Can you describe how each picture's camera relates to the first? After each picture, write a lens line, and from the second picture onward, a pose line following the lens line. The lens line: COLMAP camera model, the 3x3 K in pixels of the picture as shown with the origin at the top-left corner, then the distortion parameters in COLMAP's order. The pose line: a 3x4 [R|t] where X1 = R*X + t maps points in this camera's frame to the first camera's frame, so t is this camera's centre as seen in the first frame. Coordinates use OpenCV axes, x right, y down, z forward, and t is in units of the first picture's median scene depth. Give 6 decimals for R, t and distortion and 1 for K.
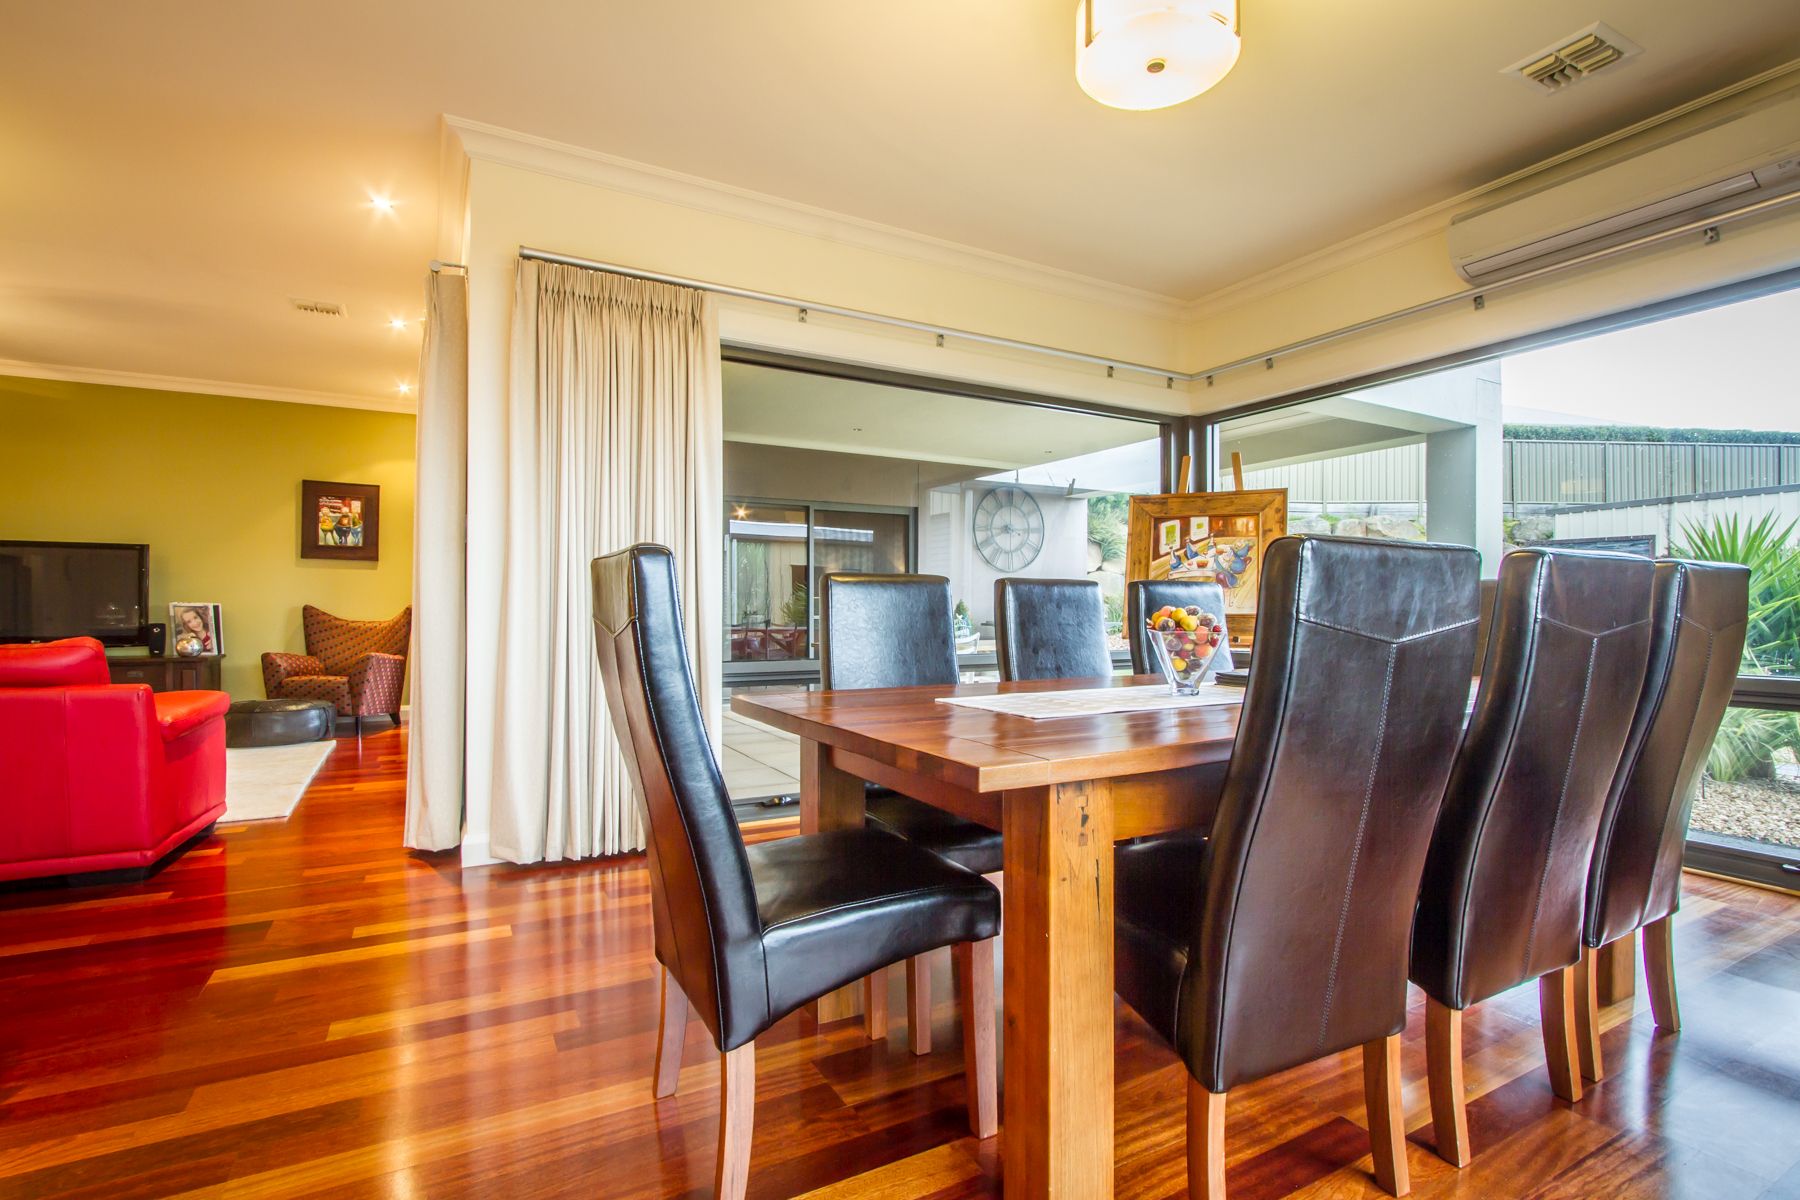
lens RADIAL K [[845.7, 0, 866.4], [0, 845.7, 604.8], [0, 0, 1]] dist [-0.015594, 0.001953]
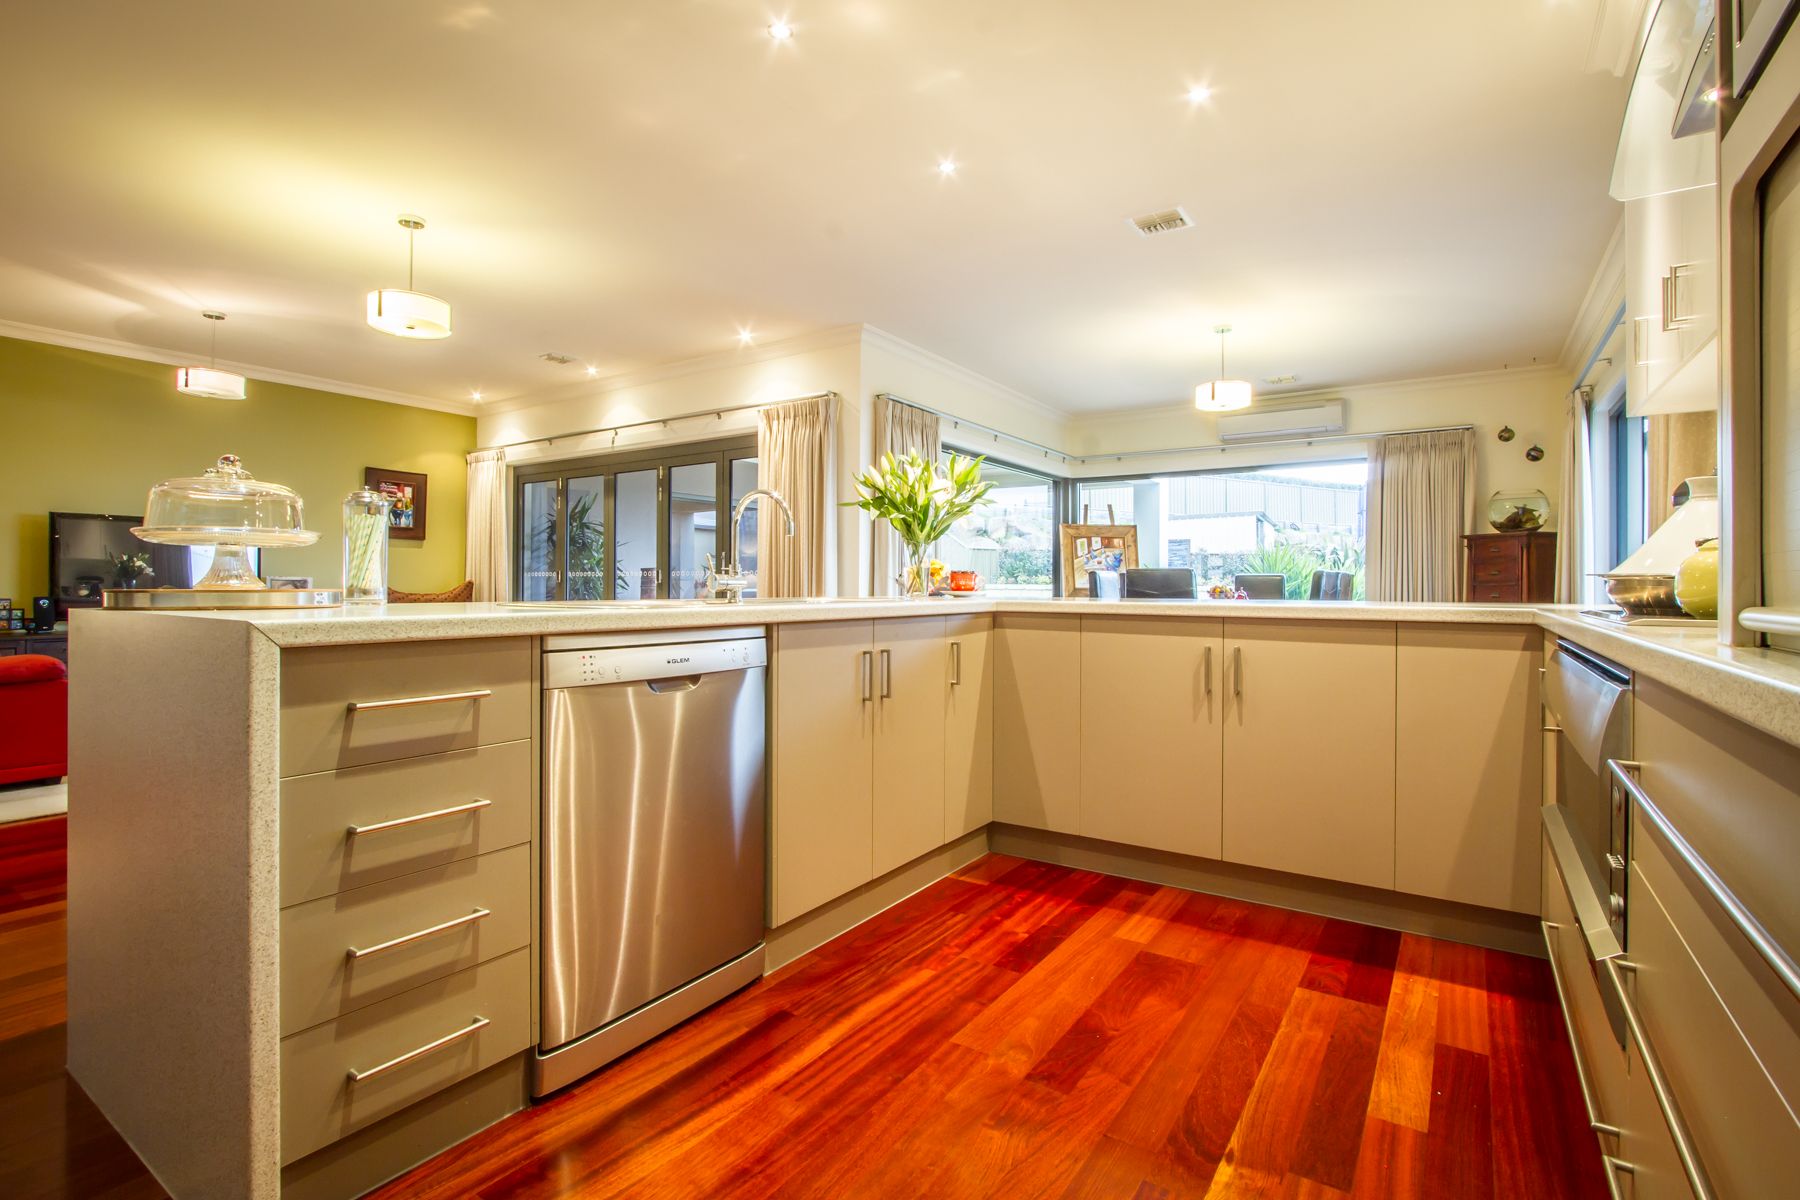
lens RADIAL K [[845.7, 0, 875.5], [0, 845.7, 561.5], [0, 0, 1]] dist [-0.015594, 0.001953]
pose [[0.892595, 0.013987, 0.450643, -0.607520], [-0.005976, 0.999798, -0.019195, -0.005891], [-0.450821, 0.014441, 0.892498, -0.325574]]
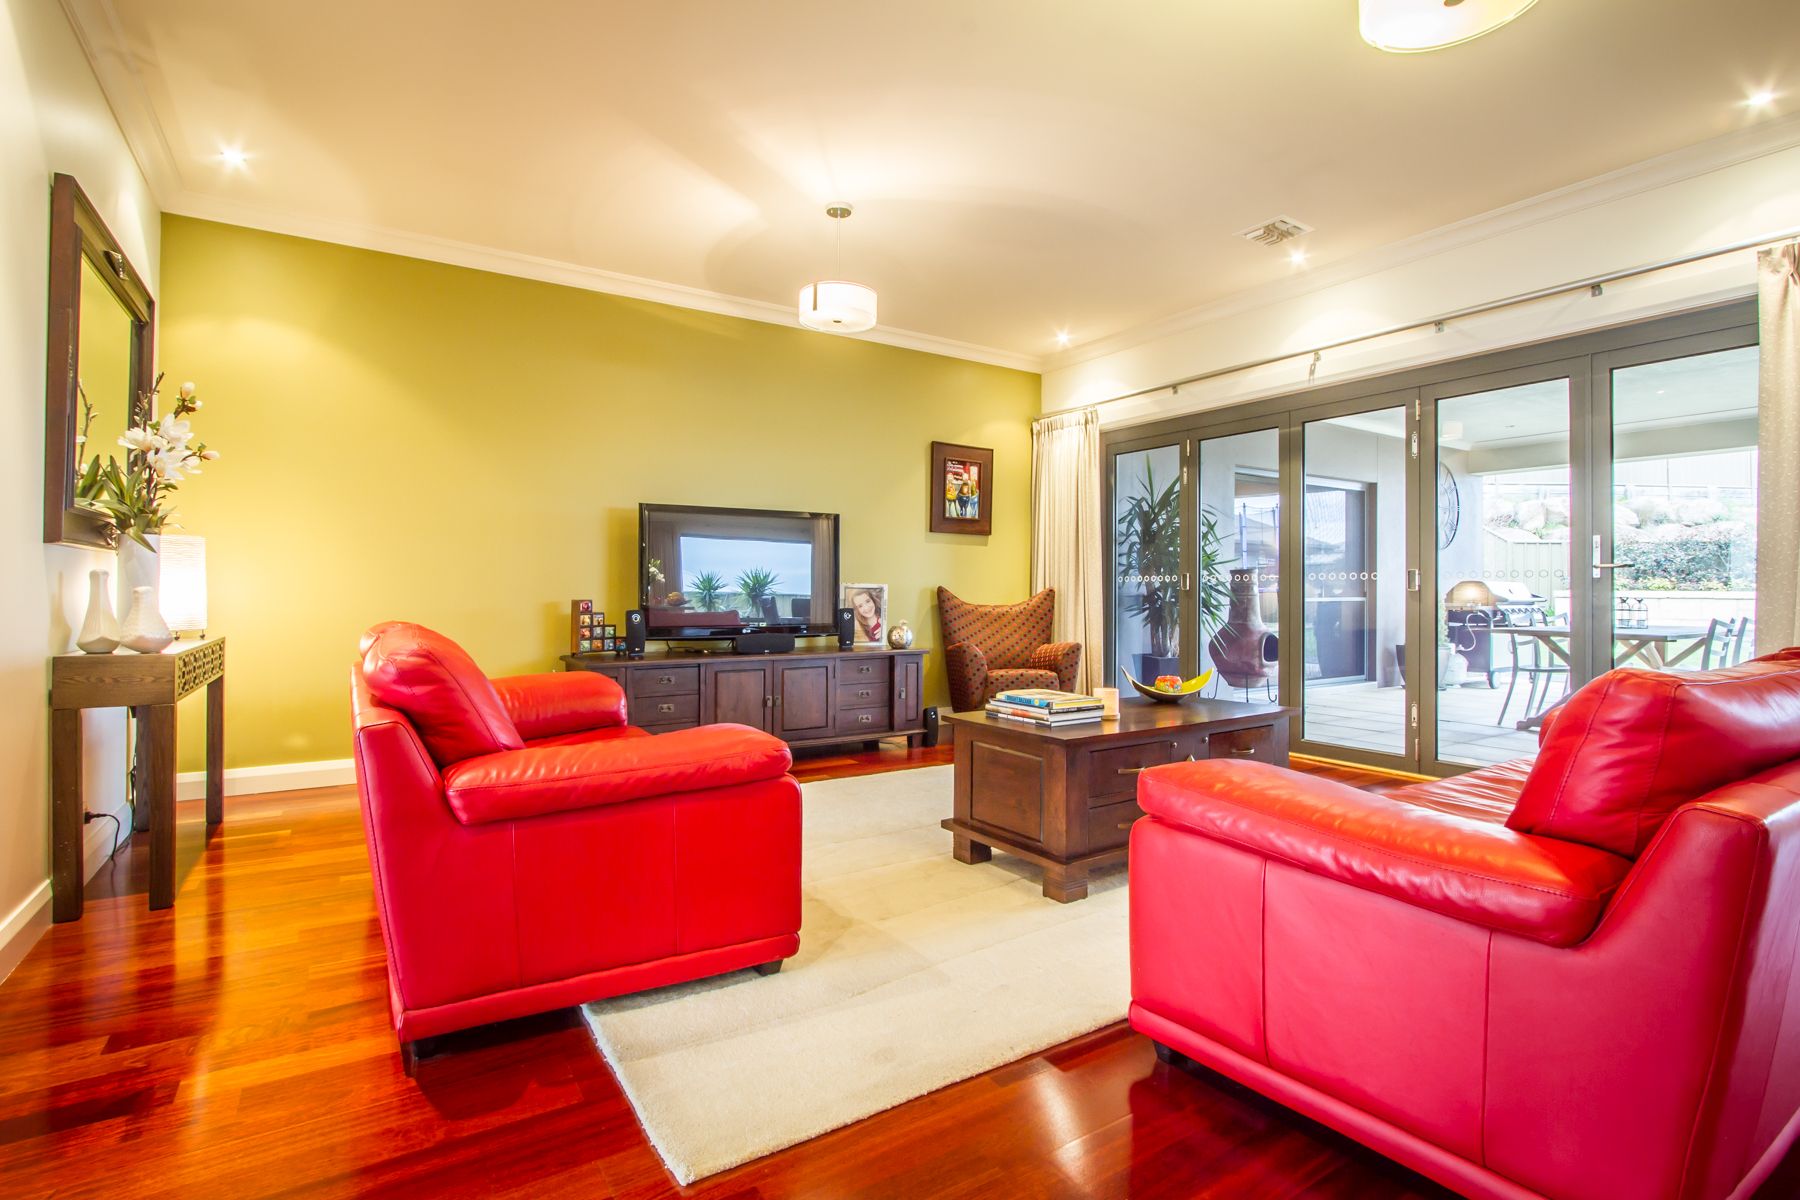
lens RADIAL K [[845.7, 0, 859.6], [0, 845.7, 589.1], [0, 0, 1]] dist [-0.015594, 0.001953]
pose [[0.996112, -0.003823, 0.088018, -0.878841], [0.003723, 0.999992, 0.001294, 0.001985], [-0.088022, -0.000961, 0.996118, 0.150511]]
